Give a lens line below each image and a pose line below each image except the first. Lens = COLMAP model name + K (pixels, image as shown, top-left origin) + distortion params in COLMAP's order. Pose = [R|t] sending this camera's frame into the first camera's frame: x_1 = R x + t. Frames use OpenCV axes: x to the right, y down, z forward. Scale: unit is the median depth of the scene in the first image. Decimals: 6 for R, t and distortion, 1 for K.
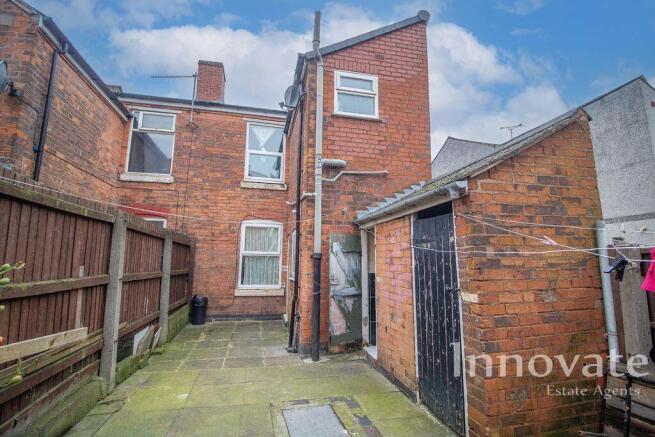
lens RADIAL K [[314.2, 0, 328.1], [0, 314.2, 216.7], [0, 0, 1]] dist [0.002396, 0.000079]
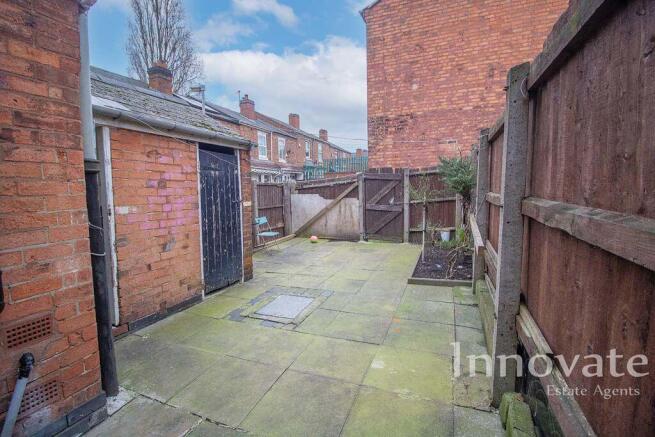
lens RADIAL K [[314.2, 0, 325.4], [0, 314.2, 218.3], [0, 0, 1]] dist [0.002396, 0.000079]
pose [[-0.822630, -0.033333, 0.567599, -0.820928], [-0.059547, 0.997841, -0.027703, 0.290957], [-0.565450, -0.056588, -0.822839, 1.813536]]
